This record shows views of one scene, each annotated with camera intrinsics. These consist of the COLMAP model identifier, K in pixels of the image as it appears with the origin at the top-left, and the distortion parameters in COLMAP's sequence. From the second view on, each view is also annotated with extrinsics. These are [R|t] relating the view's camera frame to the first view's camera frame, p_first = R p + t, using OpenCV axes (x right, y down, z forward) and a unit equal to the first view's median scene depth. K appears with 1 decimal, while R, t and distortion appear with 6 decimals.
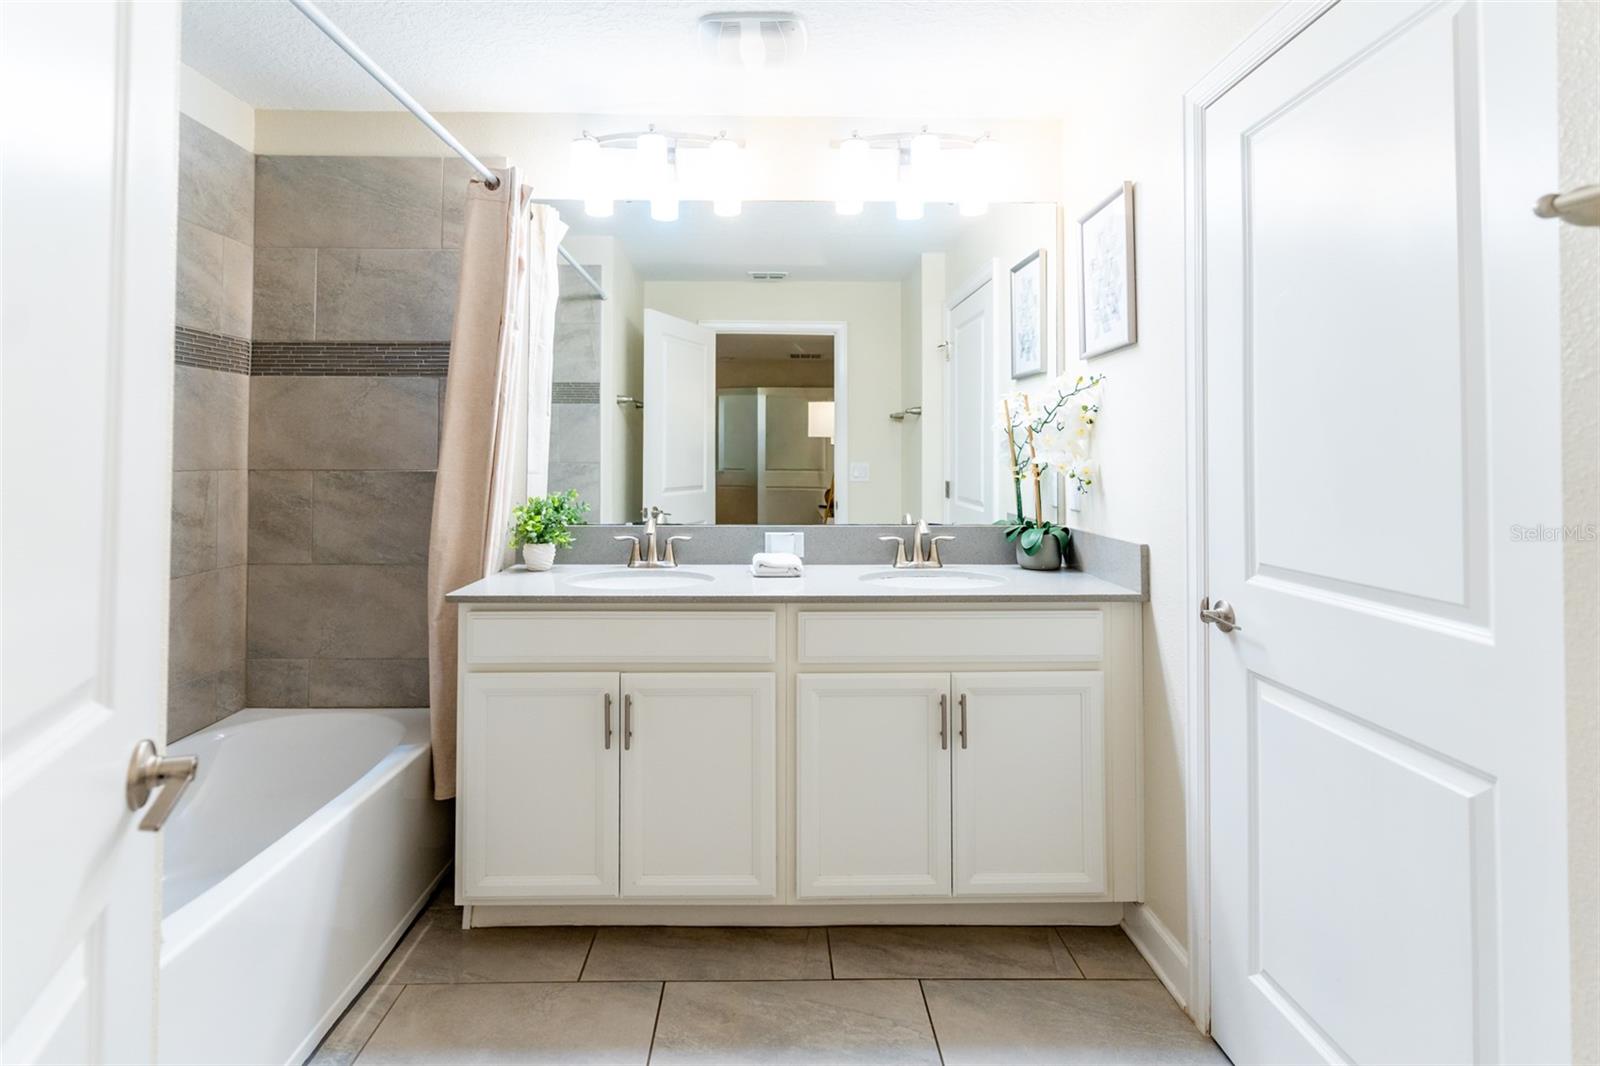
lens RADIAL K [[775.2, 0, 821.4], [0, 775.2, 442.6], [0, 0, 1]] dist [-0.004211, 0.000208]
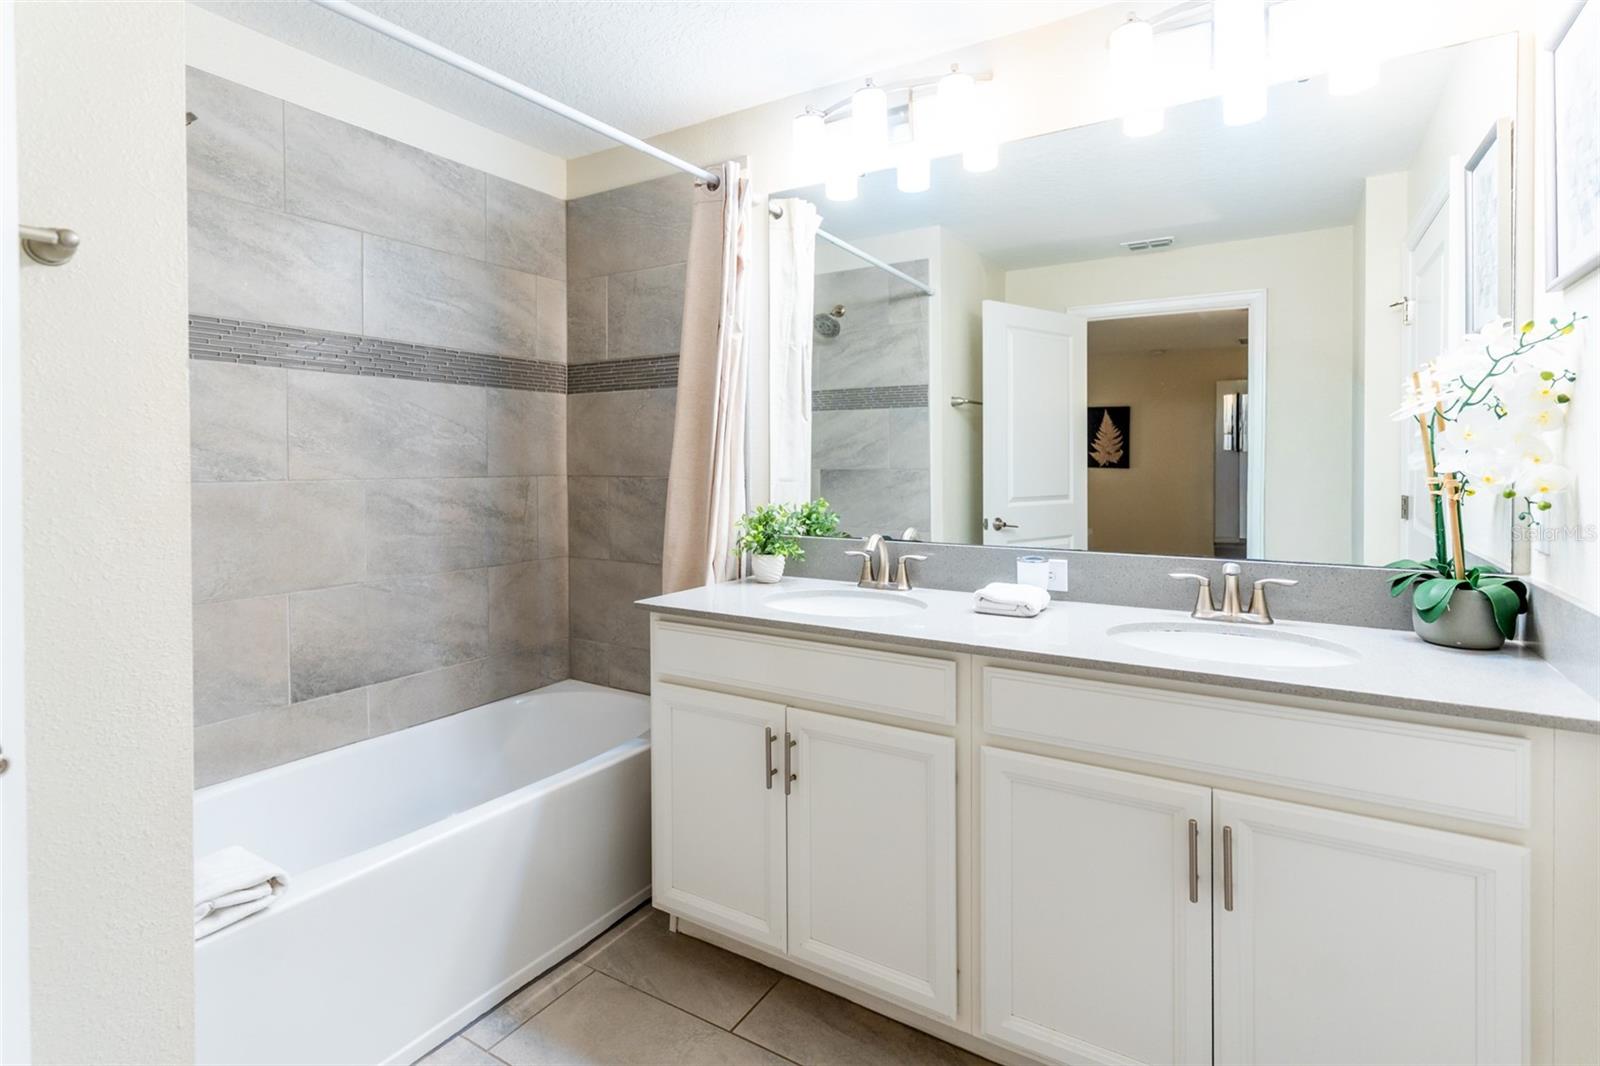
lens RADIAL K [[775.2, 0, 816.6], [0, 775.2, 475.4], [0, 0, 1]] dist [-0.004211, 0.000208]
pose [[0.834487, 0.005367, -0.551002, 0.210637], [0.013659, 0.999444, 0.030421, 0.004298], [0.550859, -0.032912, 0.833949, 0.233689]]
